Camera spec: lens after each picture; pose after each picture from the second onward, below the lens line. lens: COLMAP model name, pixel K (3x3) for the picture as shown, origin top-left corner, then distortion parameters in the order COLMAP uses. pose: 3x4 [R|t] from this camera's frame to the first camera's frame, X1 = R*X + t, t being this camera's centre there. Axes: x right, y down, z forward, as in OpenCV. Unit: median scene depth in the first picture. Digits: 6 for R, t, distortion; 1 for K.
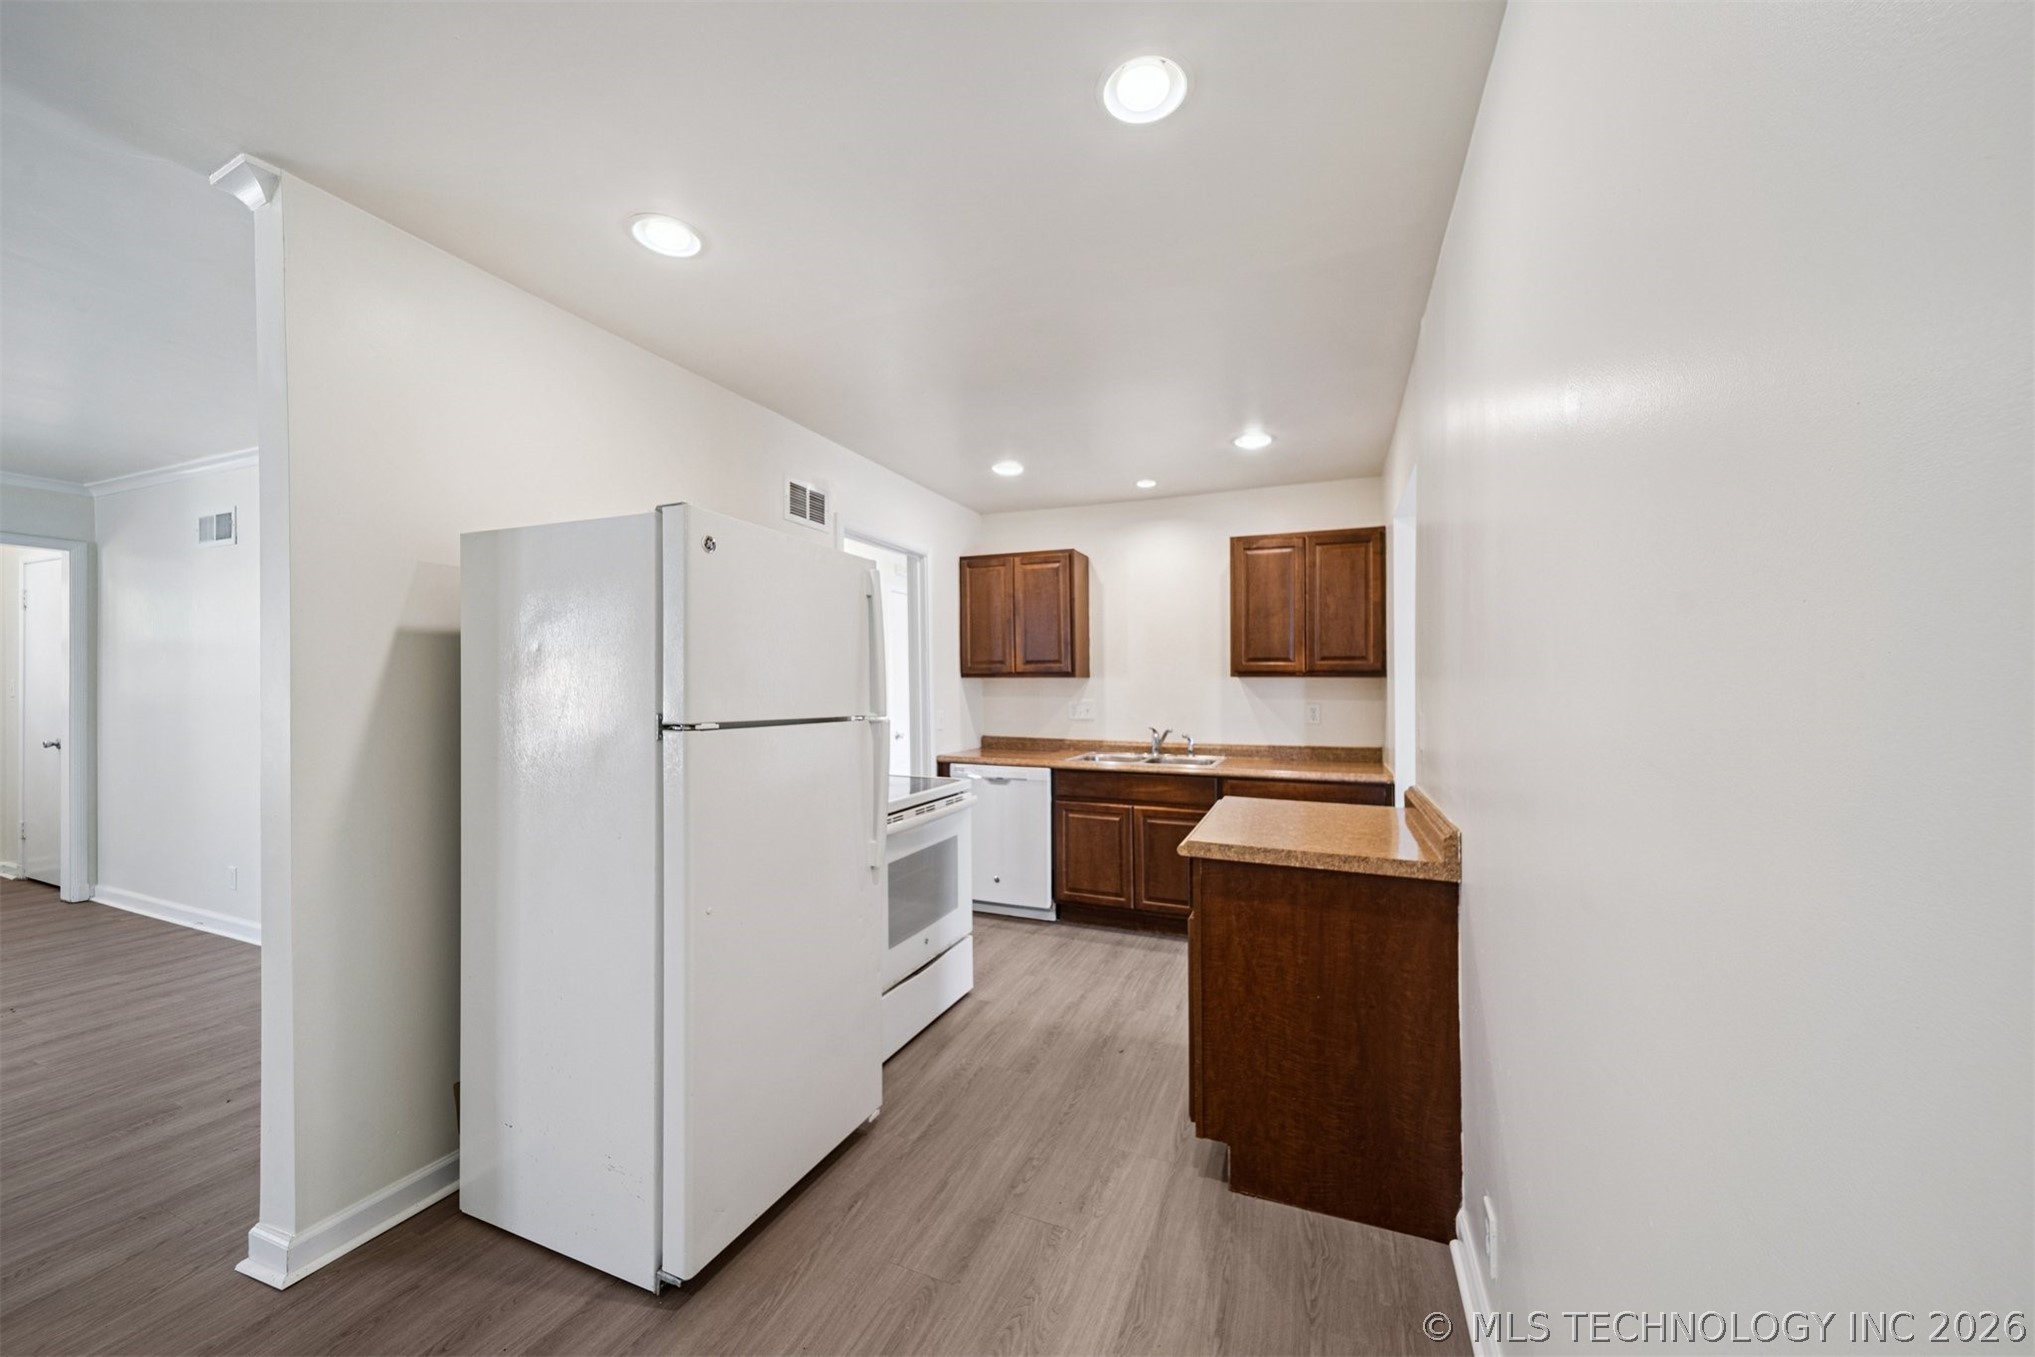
lens RADIAL K [[724.7, 0, 1031.3], [0, 724.7, 678.9], [0, 0, 1]] dist [0.001576, -0.003884]
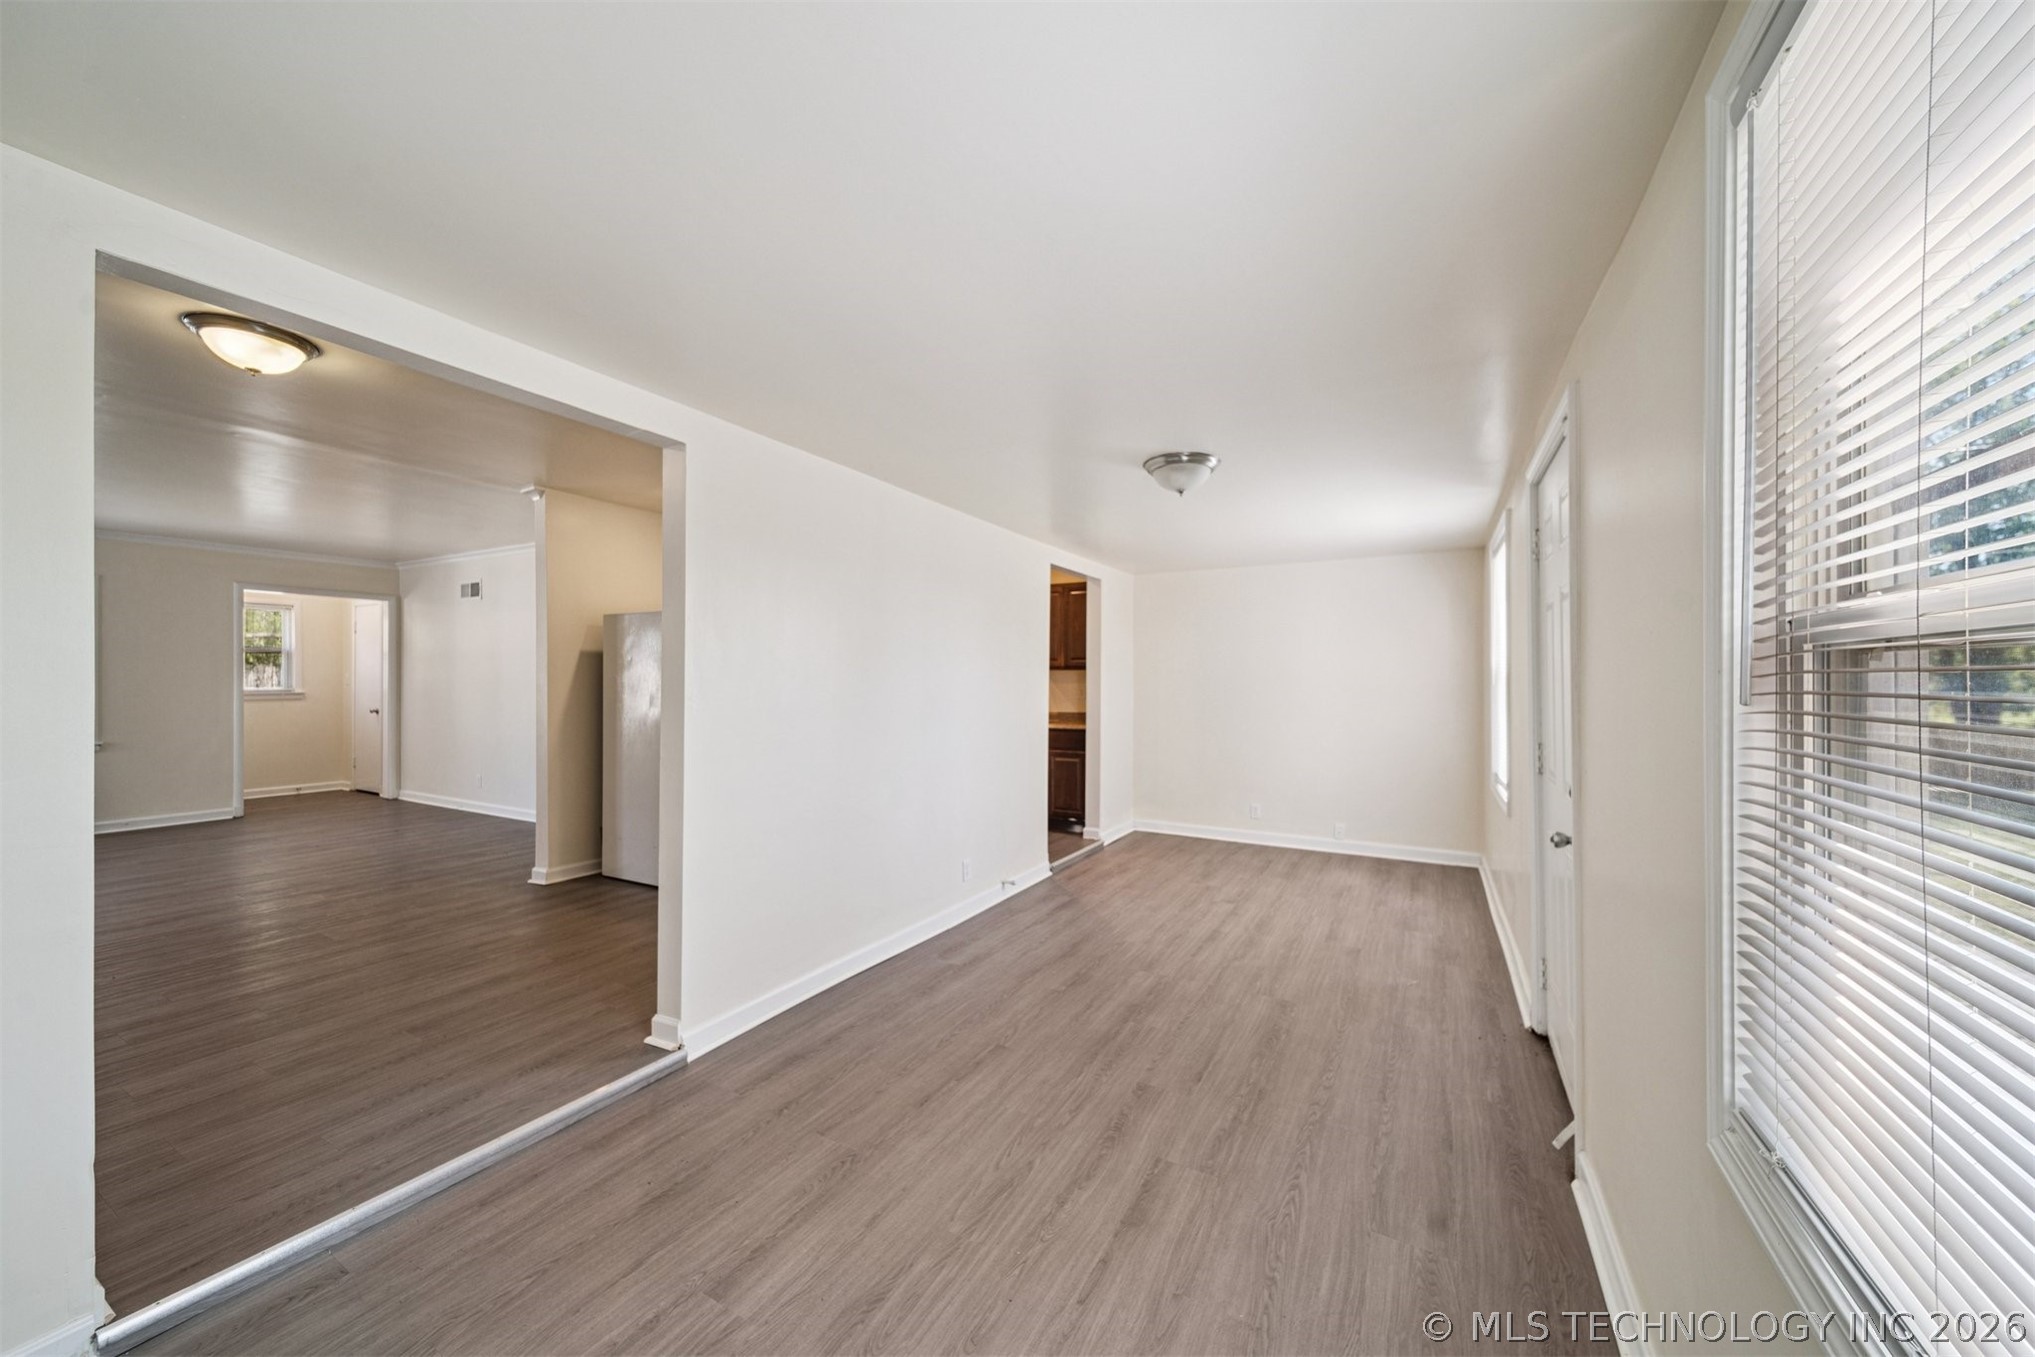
lens RADIAL K [[724.7, 0, 1031.3], [0, 724.7, 678.9], [0, 0, 1]] dist [0.001576, -0.003884]
pose [[0.993738, -0.001797, -0.111723, 0.974722], [0.002258, 0.999989, 0.003996, 0.022235], [0.111714, -0.004223, 0.993731, -1.334260]]
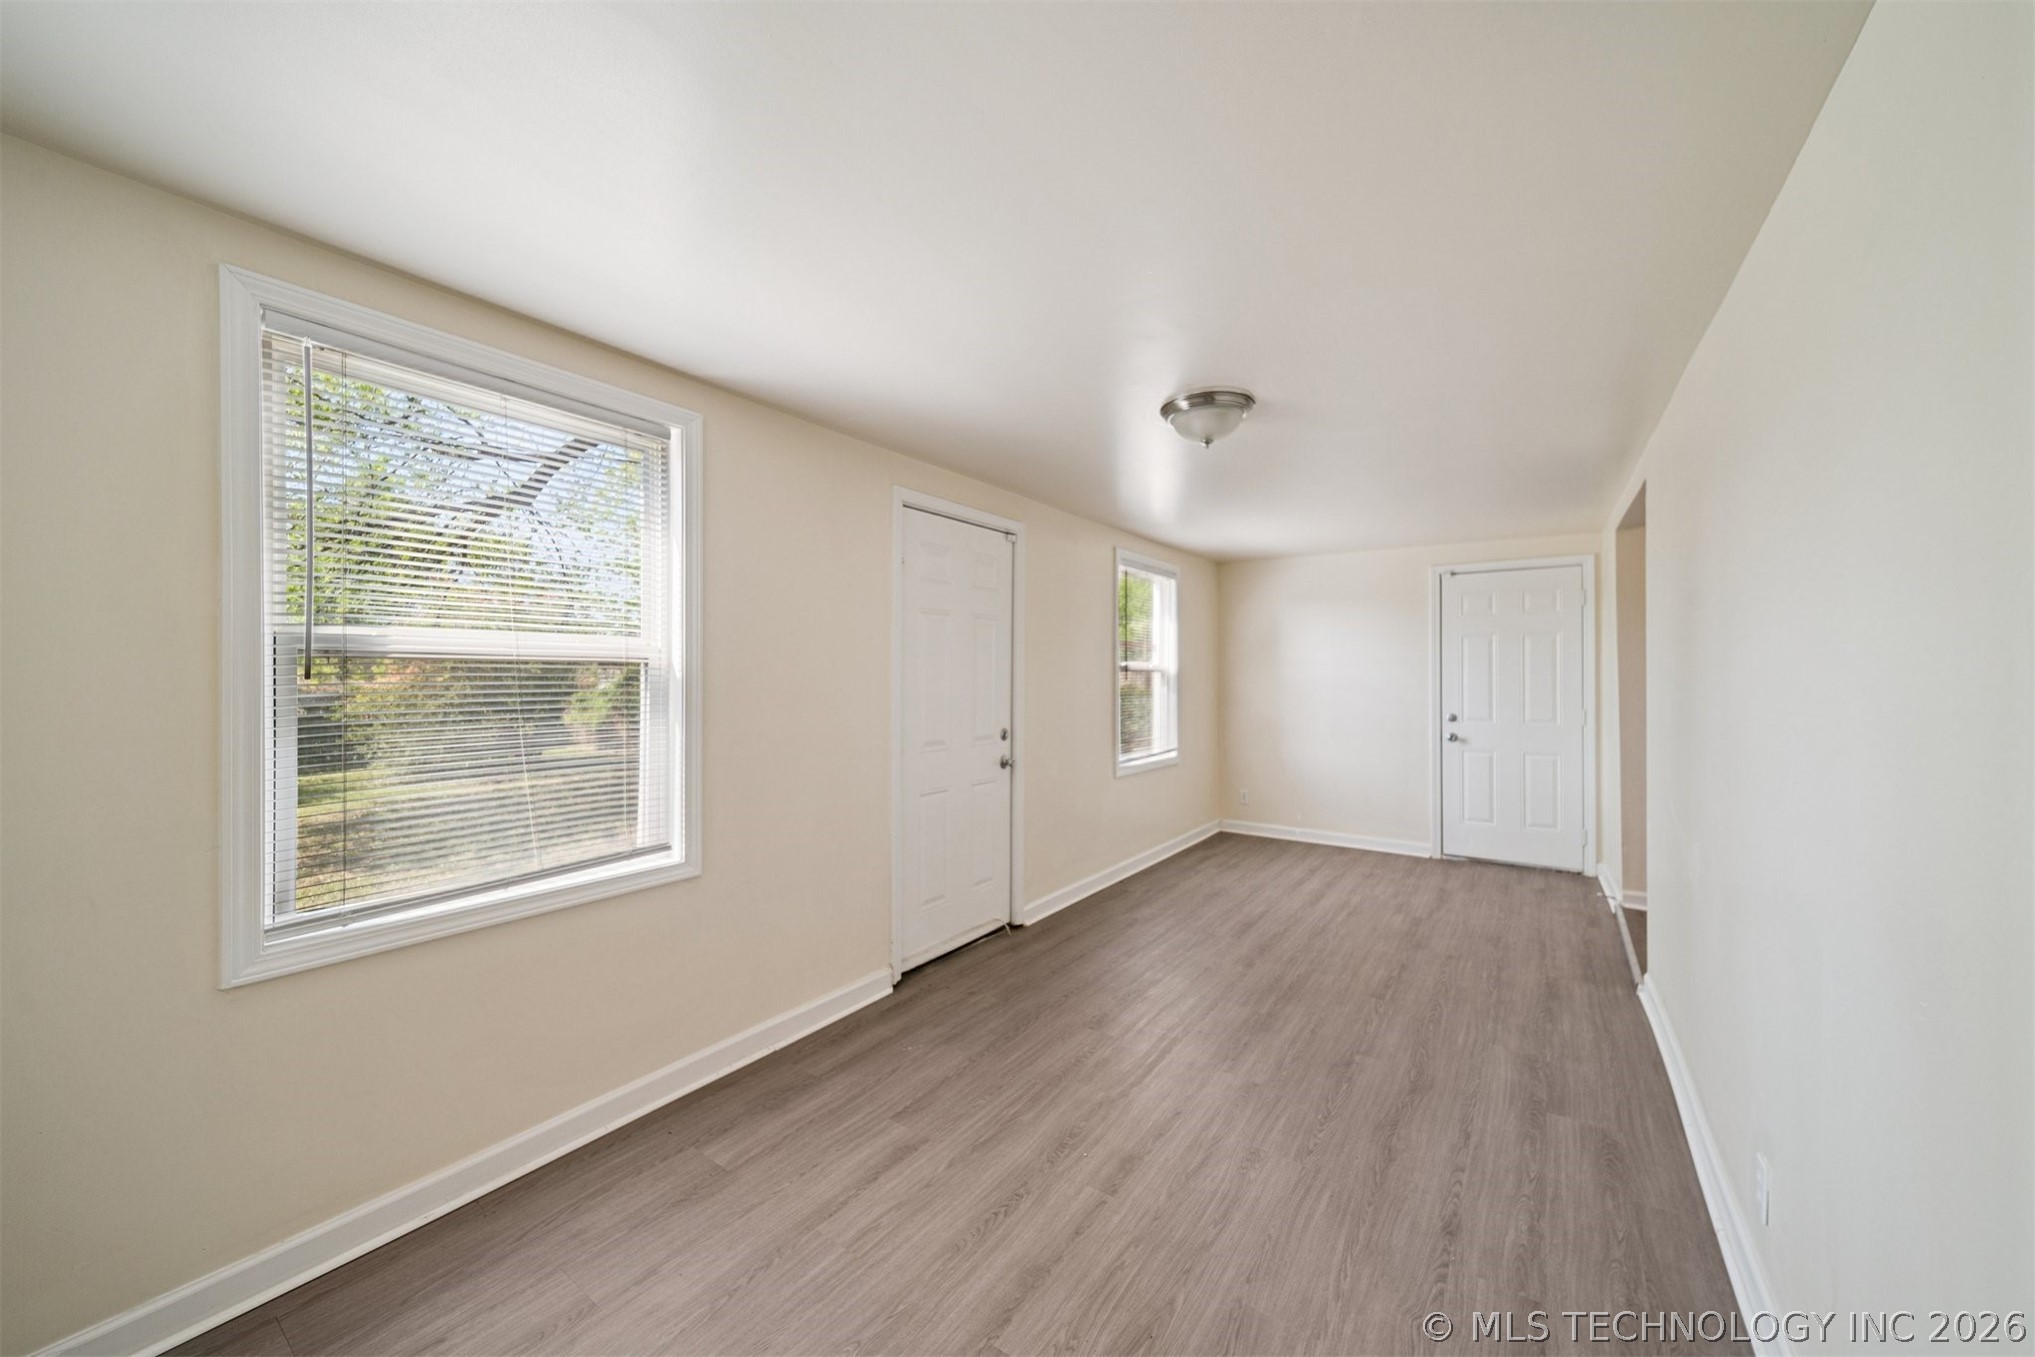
lens RADIAL K [[718.9, 0, 1017.5], [0, 718.9, 678.5], [0, 0, 1]] dist [-0.000138, -0.000069]
pose [[-0.970755, -0.003577, 0.240046, 1.149164], [-0.004281, 0.999988, -0.002414, 0.040967], [-0.240035, -0.003371, -0.970758, 1.694368]]
